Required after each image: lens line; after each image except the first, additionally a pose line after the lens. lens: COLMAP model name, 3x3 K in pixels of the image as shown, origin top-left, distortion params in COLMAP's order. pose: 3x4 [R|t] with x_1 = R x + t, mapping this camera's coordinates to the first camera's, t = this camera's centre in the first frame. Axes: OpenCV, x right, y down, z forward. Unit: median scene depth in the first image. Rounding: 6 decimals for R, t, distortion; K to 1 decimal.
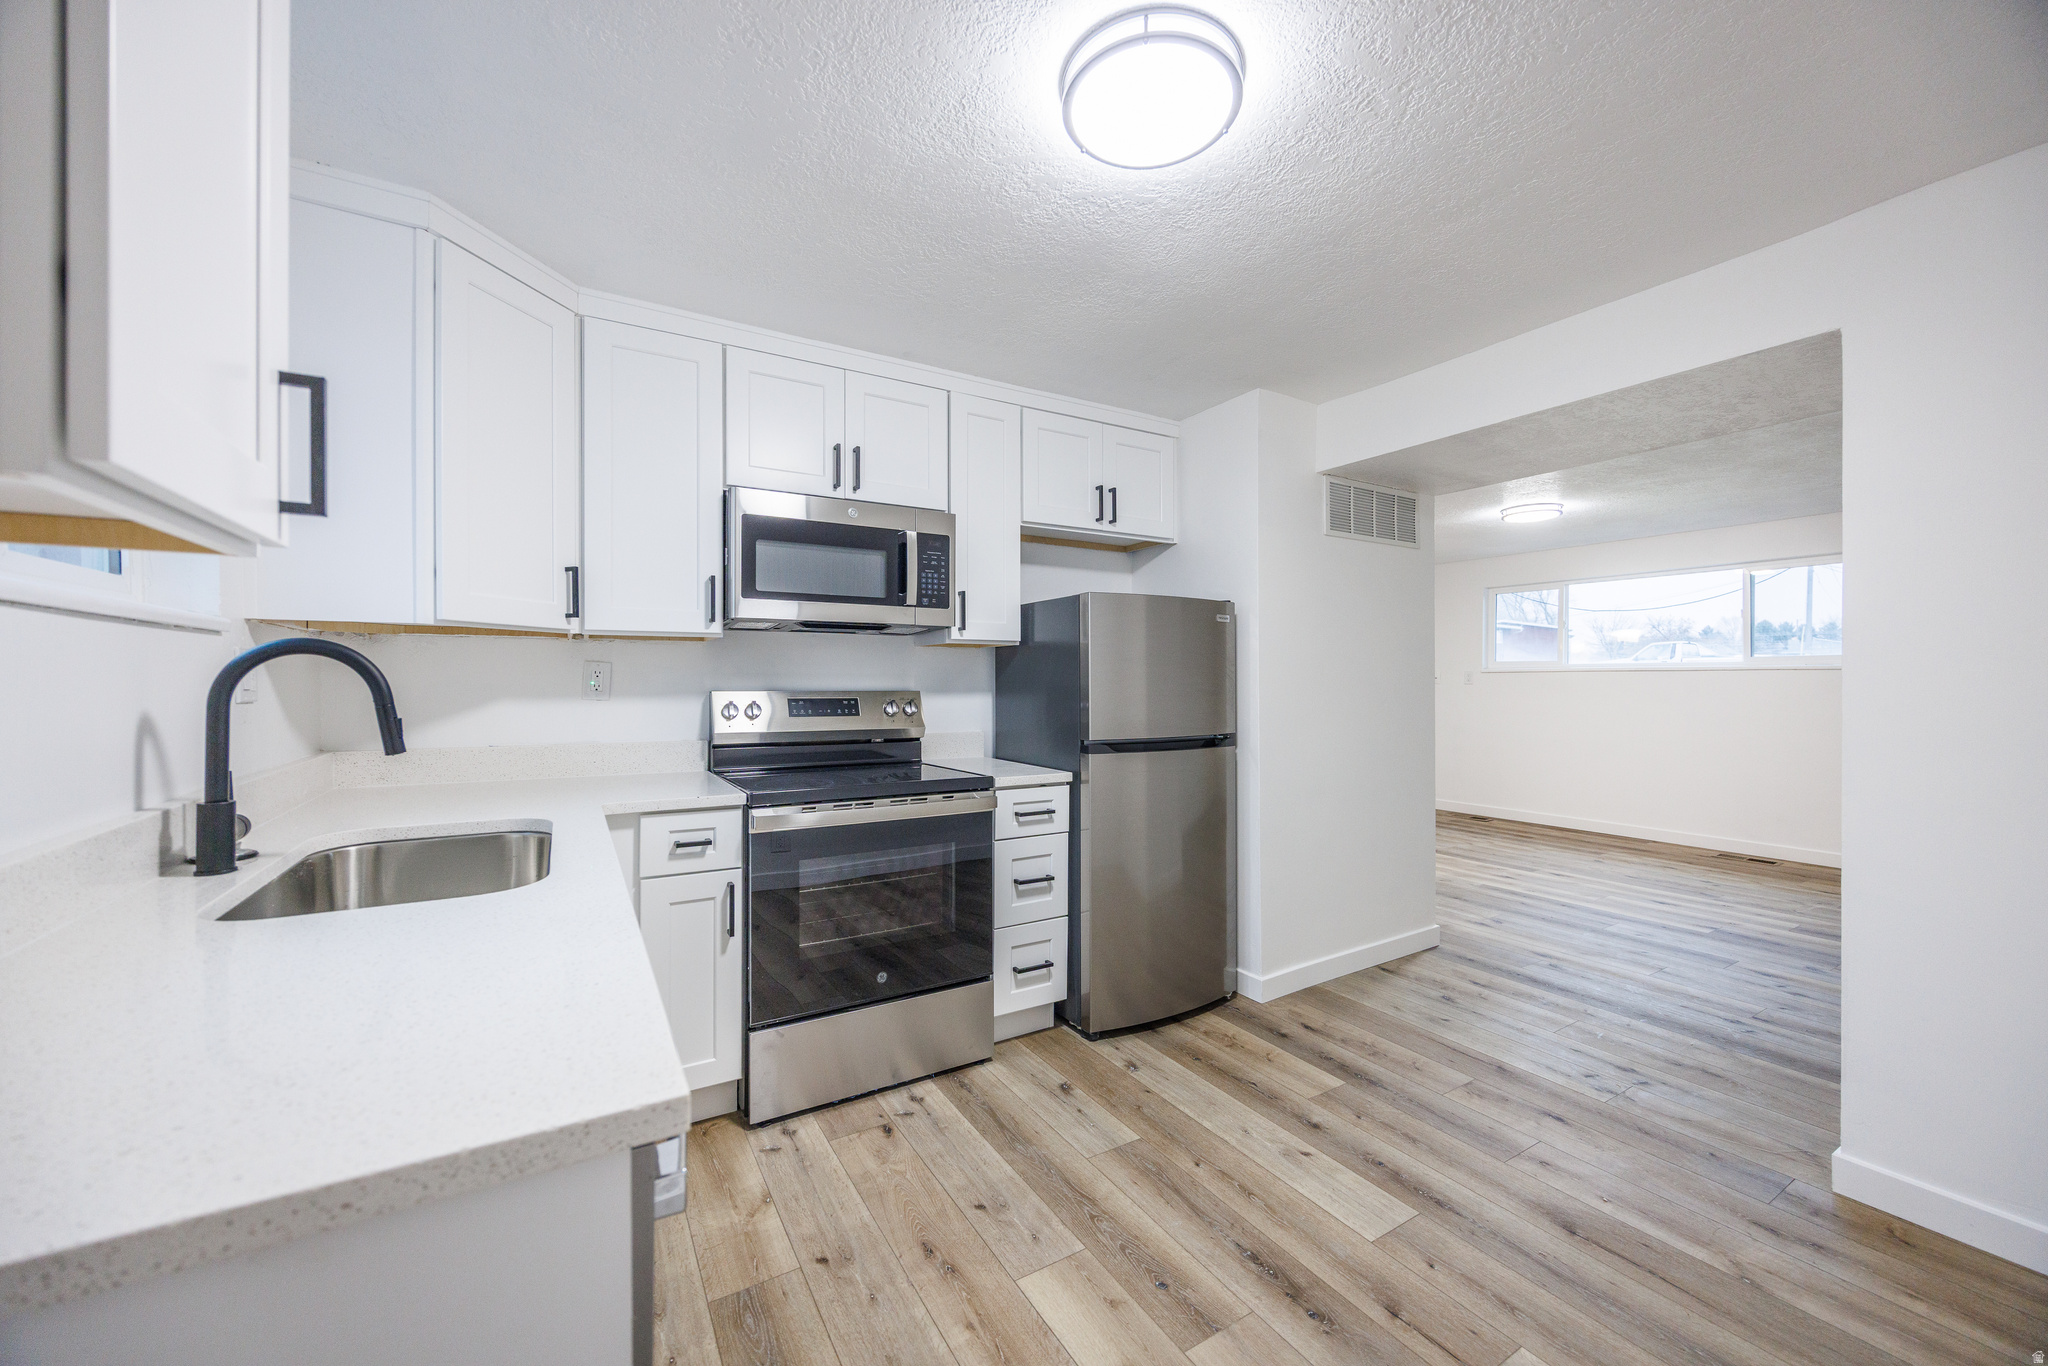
lens RADIAL K [[780.1, 0, 1018.1], [0, 780.1, 681.2], [0, 0, 1]] dist [-0.002818, -0.000136]
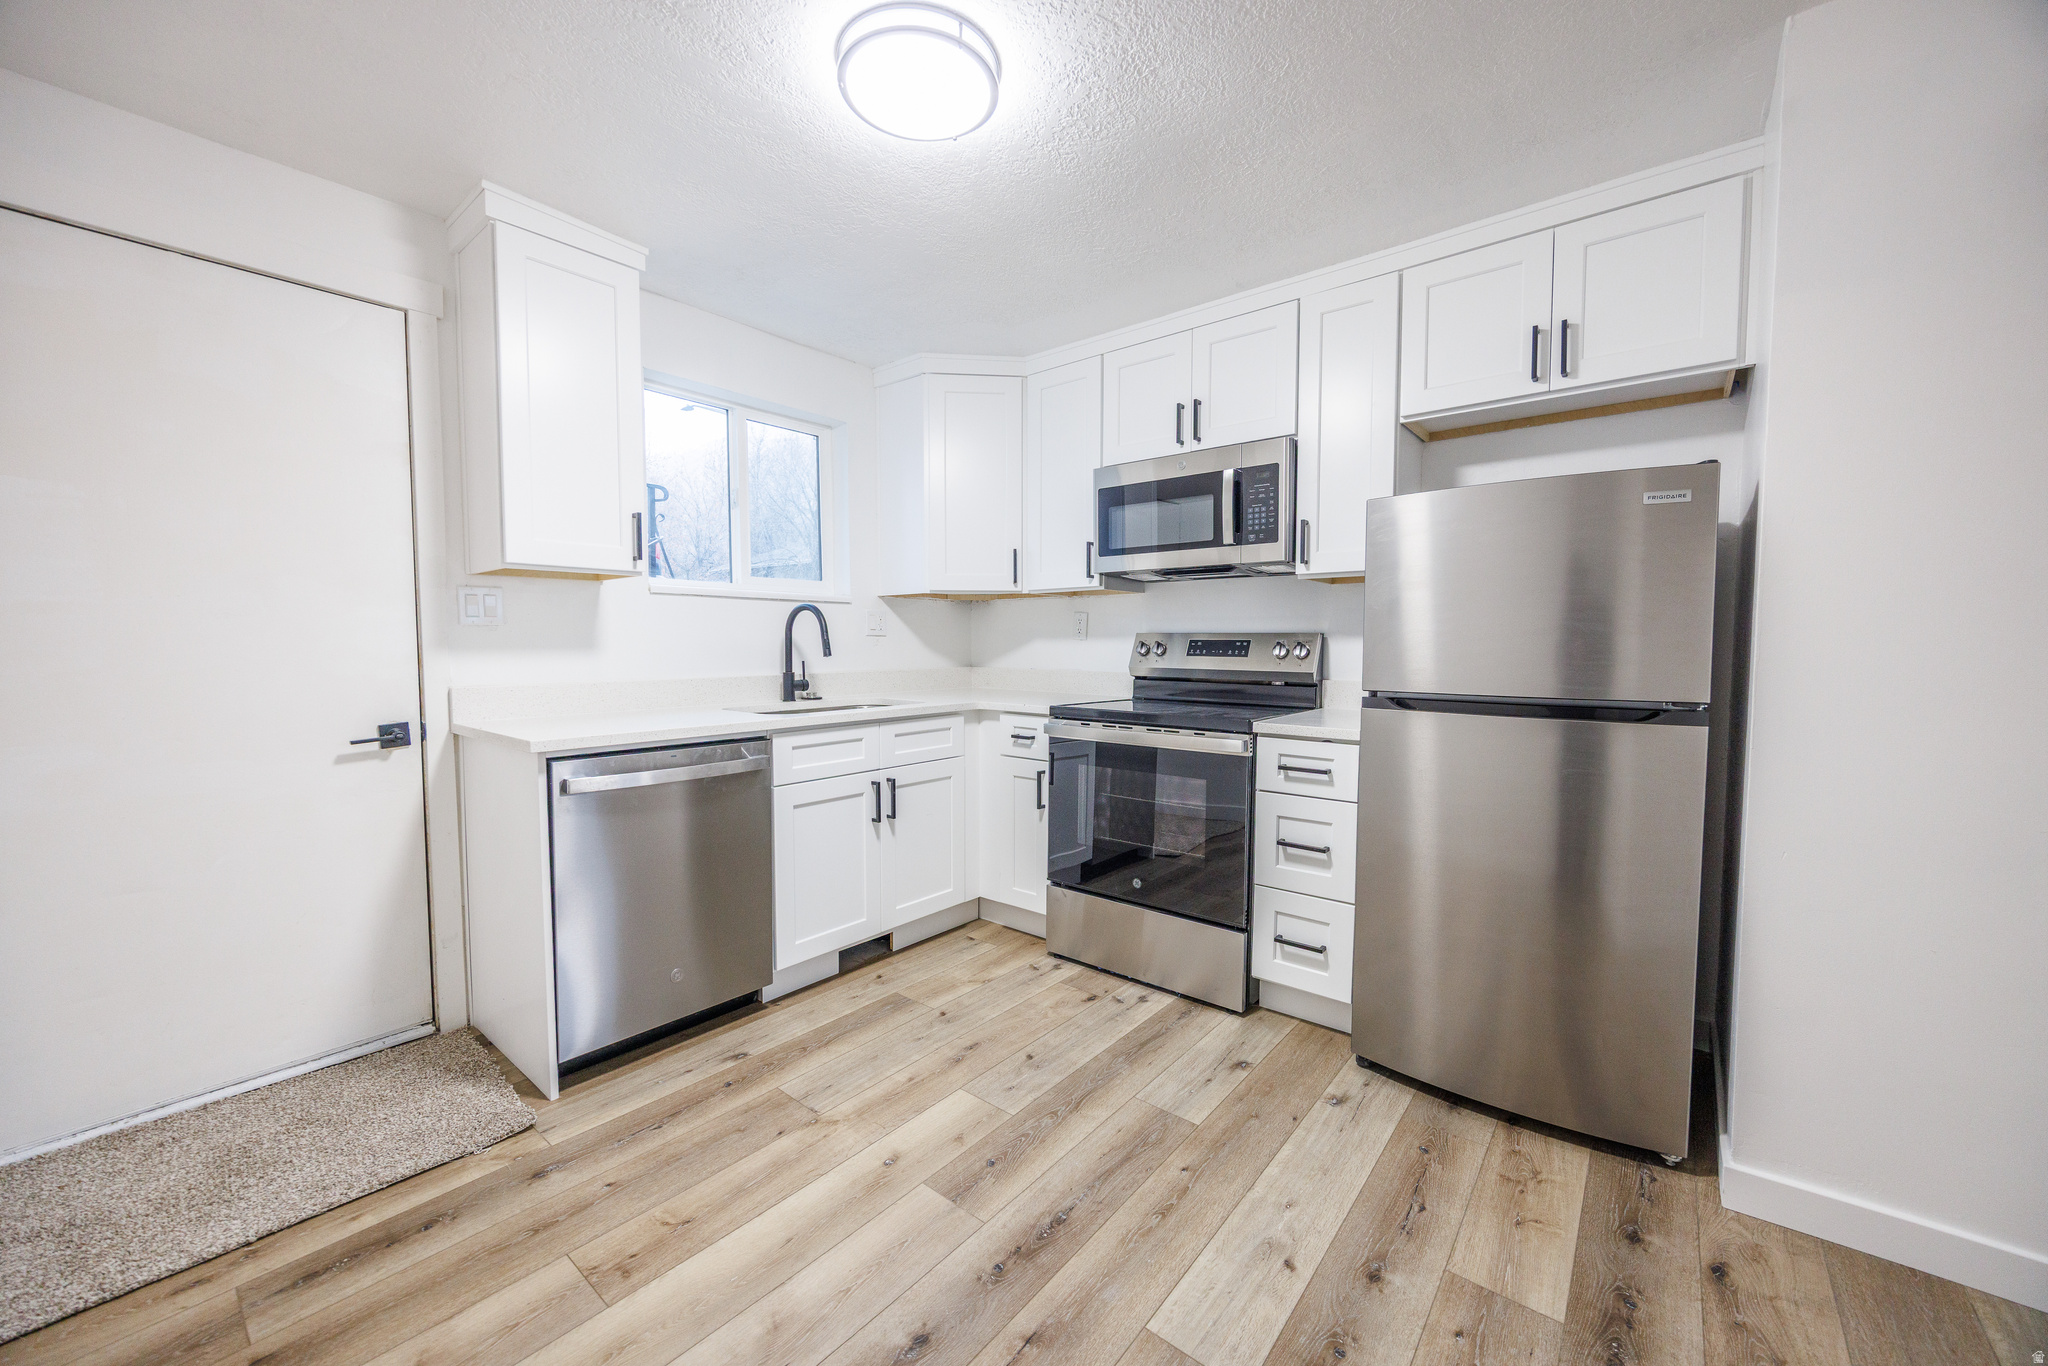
lens RADIAL K [[780.1, 0, 1018.1], [0, 780.1, 681.2], [0, 0, 1]] dist [-0.002818, -0.000136]
pose [[0.327153, 0.047134, -0.943795, 0.755794], [-0.001832, 0.998785, 0.049245, 0.030058], [0.944970, -0.014382, 0.326841, 0.434832]]
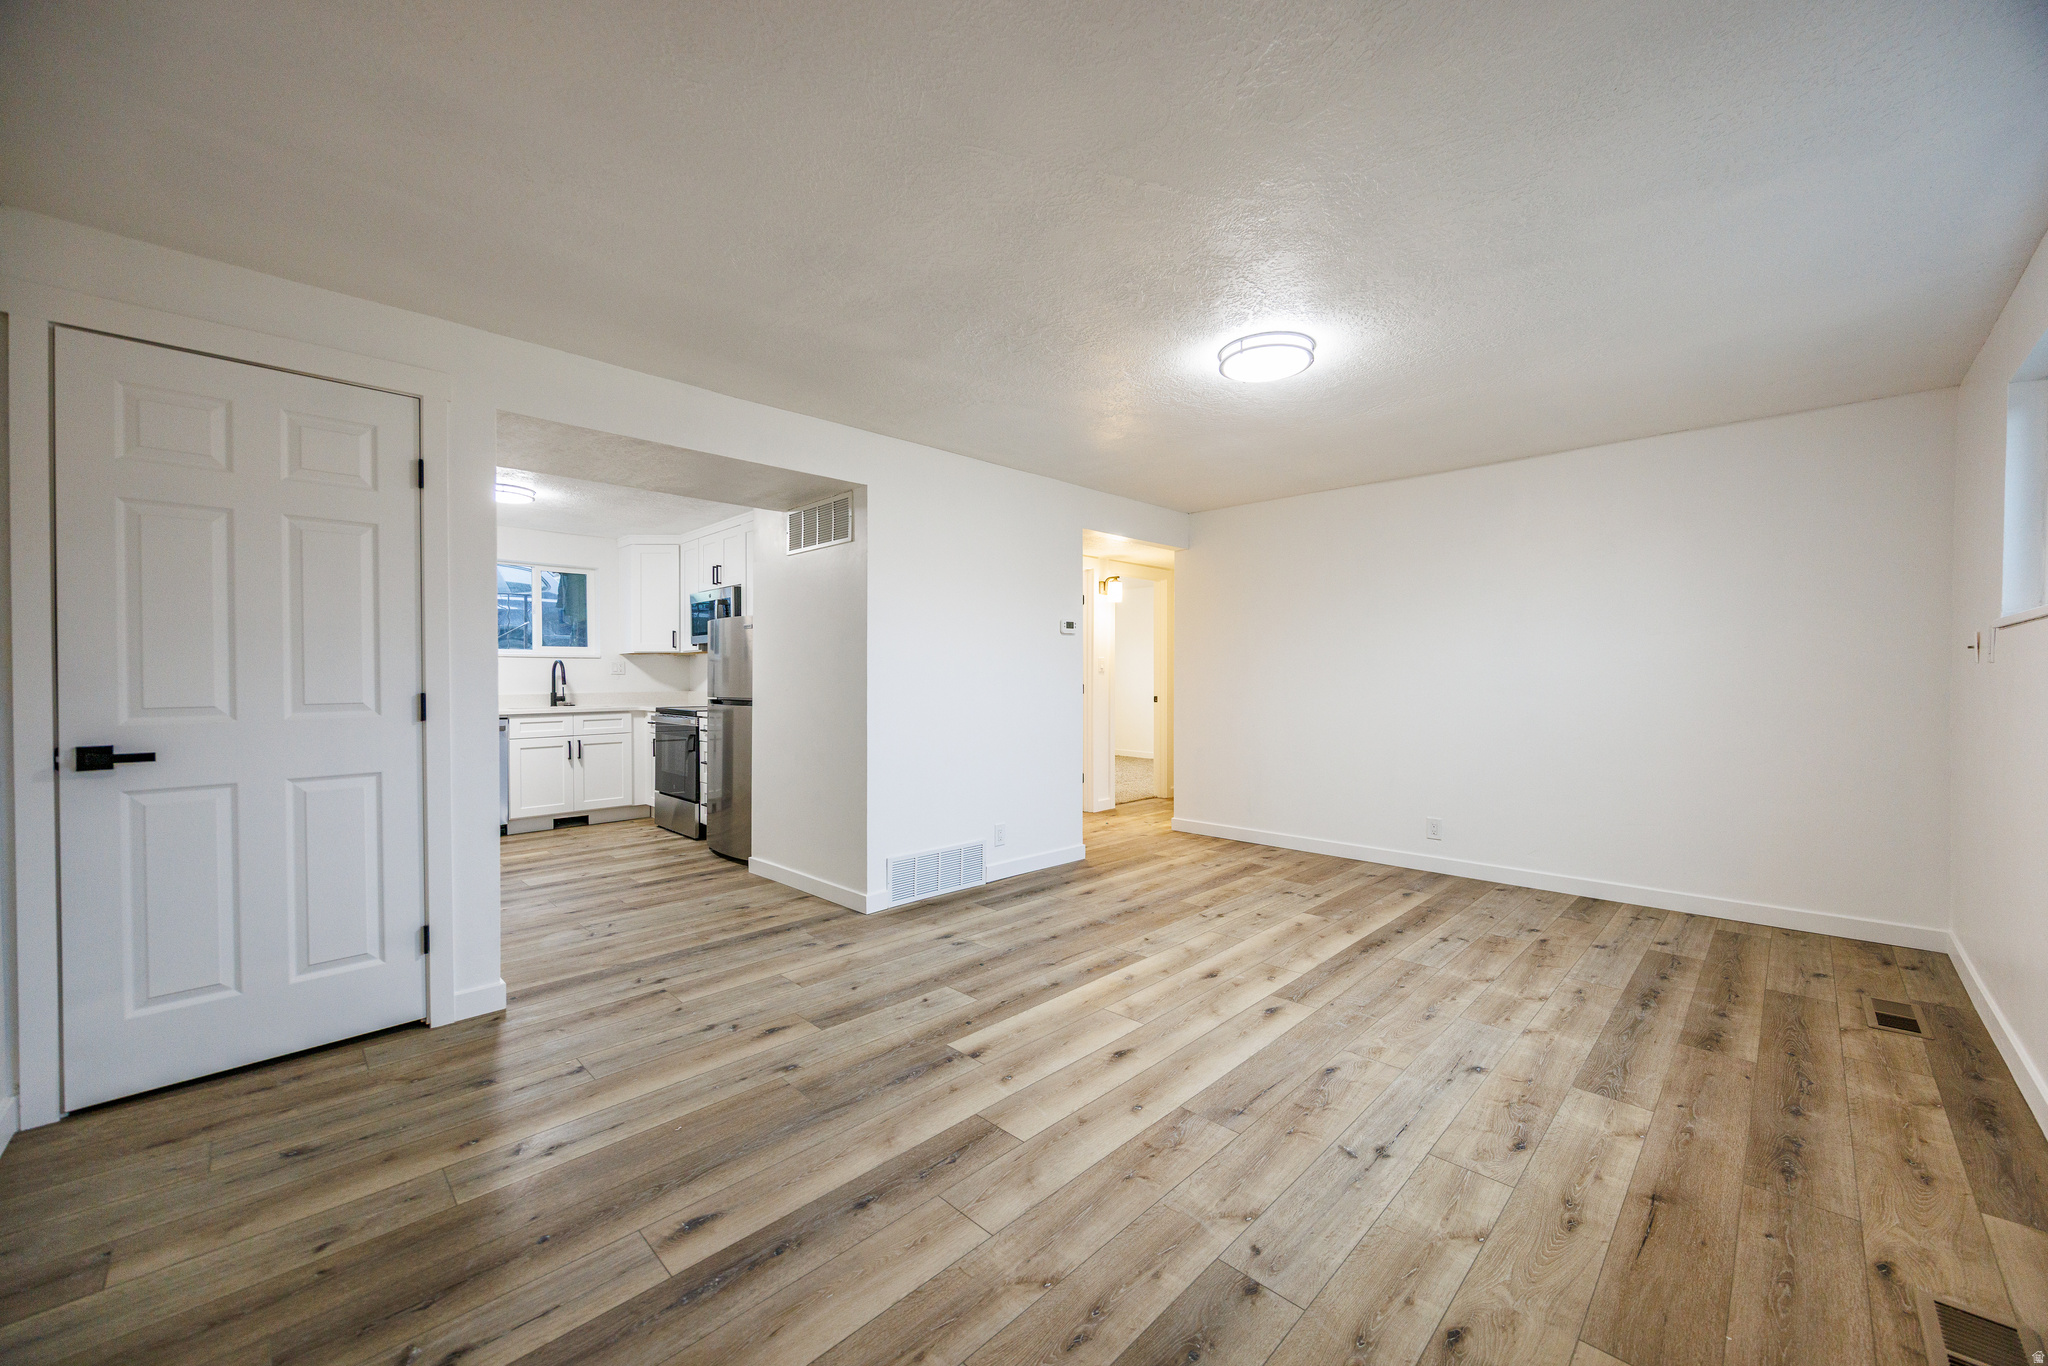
lens RADIAL K [[780.1, 0, 1018.1], [0, 780.1, 681.2], [0, 0, 1]] dist [-0.002818, -0.000136]
pose [[0.233825, 0.003327, -0.972273, 2.520846], [0.002818, 0.999988, 0.004100, 0.034047], [0.972275, -0.003699, 0.233813, 1.500349]]
